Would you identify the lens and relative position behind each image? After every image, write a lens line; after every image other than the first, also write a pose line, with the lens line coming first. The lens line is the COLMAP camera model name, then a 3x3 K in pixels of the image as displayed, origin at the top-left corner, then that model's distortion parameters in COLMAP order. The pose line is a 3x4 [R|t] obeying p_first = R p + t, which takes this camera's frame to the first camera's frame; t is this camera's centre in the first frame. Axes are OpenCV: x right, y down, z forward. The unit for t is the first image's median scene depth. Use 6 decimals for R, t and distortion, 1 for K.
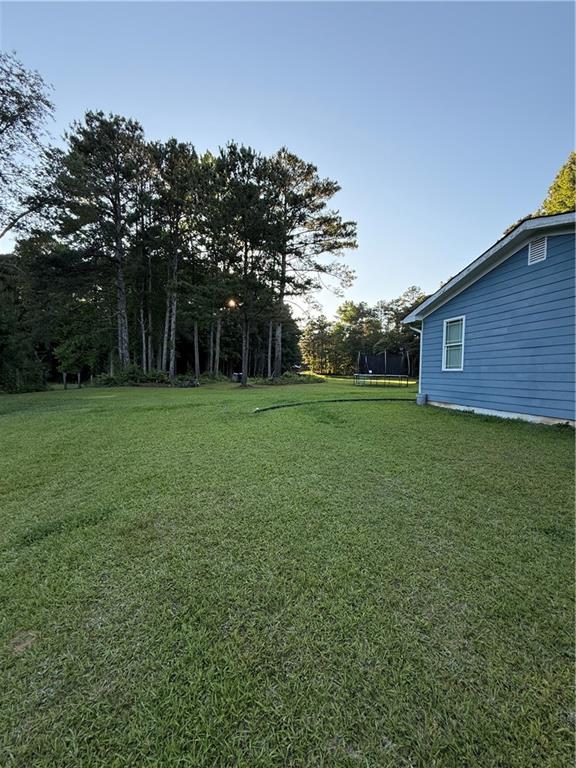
lens RADIAL K [[304.4, 0, 288.0], [0, 304.4, 384.0], [0, 0, 1]] dist [-0.002039, -0.000010]
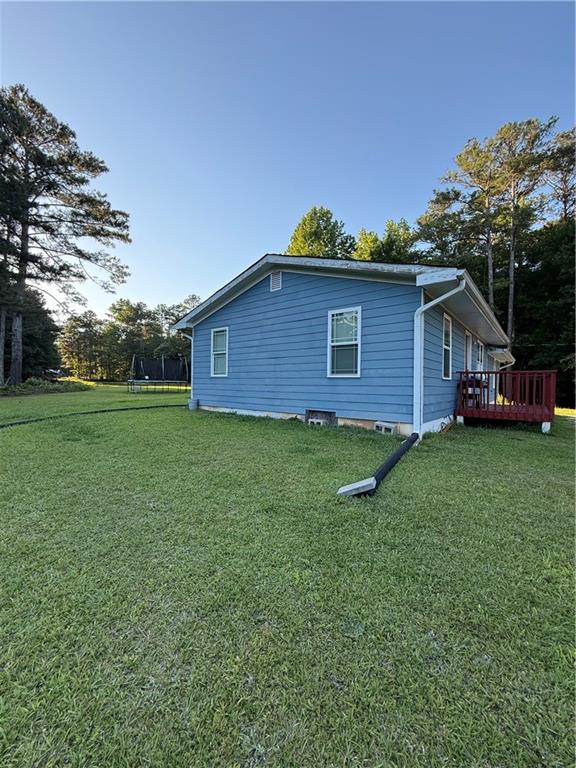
lens RADIAL K [[304.4, 0, 288.0], [0, 304.4, 384.0], [0, 0, 1]] dist [-0.002039, -0.000010]
pose [[0.777629, -0.015999, 0.628520, 0.019156], [0.027474, 0.999586, -0.008546, -0.000341], [-0.628123, 0.023914, 0.777746, -0.000172]]
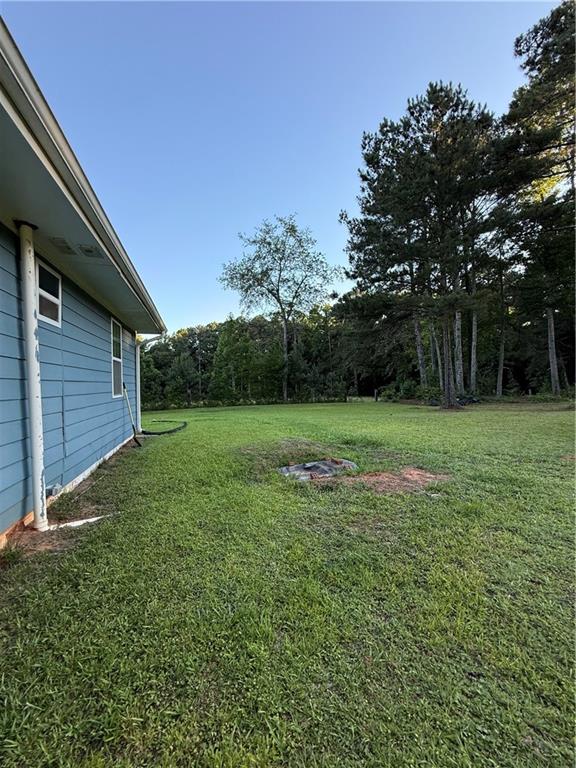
lens RADIAL K [[304.4, 0, 288.0], [0, 304.4, 384.0], [0, 0, 1]] dist [-0.002039, -0.000010]
pose [[0.072545, -0.024989, -0.997052, 0.352385], [-0.015046, 0.999545, -0.026146, -0.012495], [0.997252, 0.016898, 0.072136, 0.360046]]
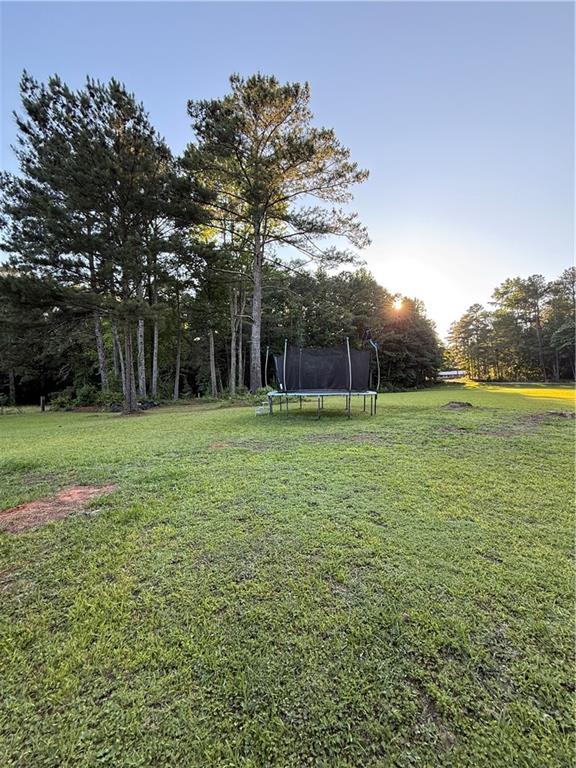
lens RADIAL K [[304.4, 0, 288.0], [0, 304.4, 384.0], [0, 0, 1]] dist [-0.002039, -0.000010]
pose [[0.853843, -0.037090, -0.519207, 0.355066], [0.019395, 0.999032, -0.039472, -0.013382], [0.520168, 0.023633, 0.853737, 0.366782]]
